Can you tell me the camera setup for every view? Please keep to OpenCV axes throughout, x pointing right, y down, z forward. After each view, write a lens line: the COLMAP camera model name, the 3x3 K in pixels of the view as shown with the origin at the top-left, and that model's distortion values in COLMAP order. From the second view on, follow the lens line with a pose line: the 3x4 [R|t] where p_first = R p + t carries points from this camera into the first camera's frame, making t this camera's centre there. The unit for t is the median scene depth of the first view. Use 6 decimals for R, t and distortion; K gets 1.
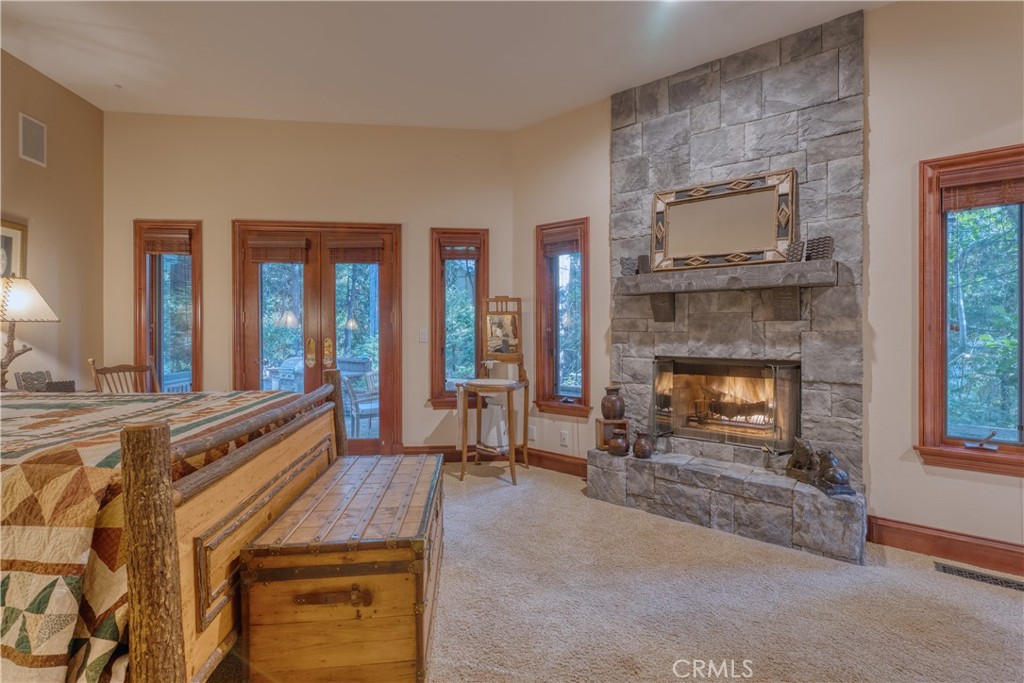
lens RADIAL K [[469.5, 0, 512.5], [0, 469.5, 336.3], [0, 0, 1]] dist [-0.008340, 0.001695]
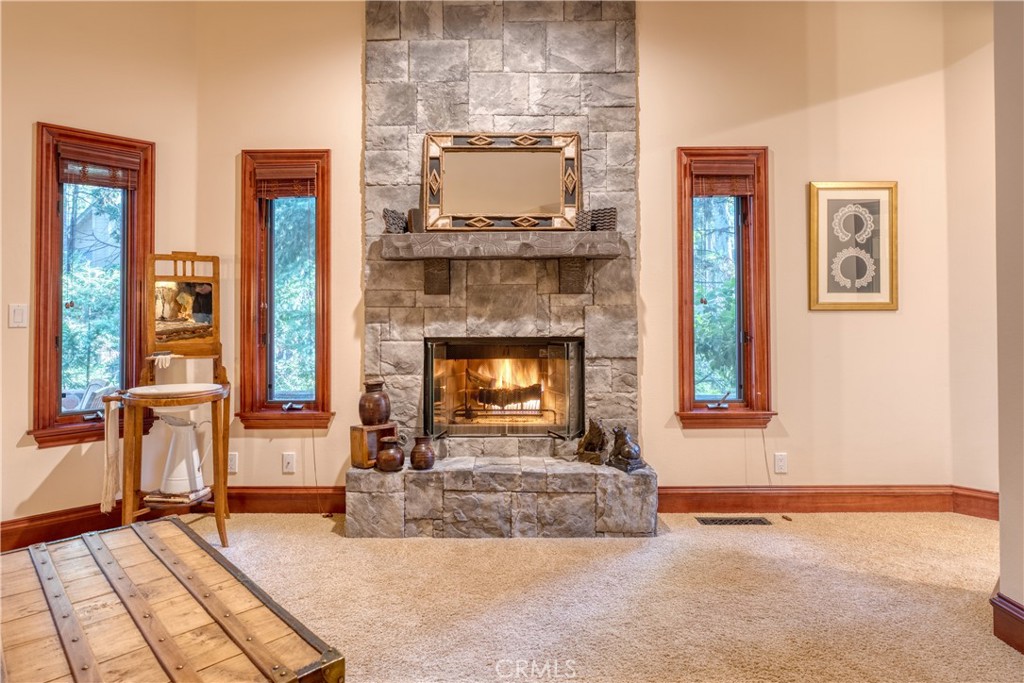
lens RADIAL K [[583.4, 0, 491.9], [0, 583.4, 311.7], [0, 0, 1]] dist [-0.006936, -0.001034]
pose [[0.785628, 0.001378, 0.618698, -0.226674], [0.013933, 0.999705, -0.019918, 0.019973], [-0.618542, 0.024268, 0.785377, 0.164899]]
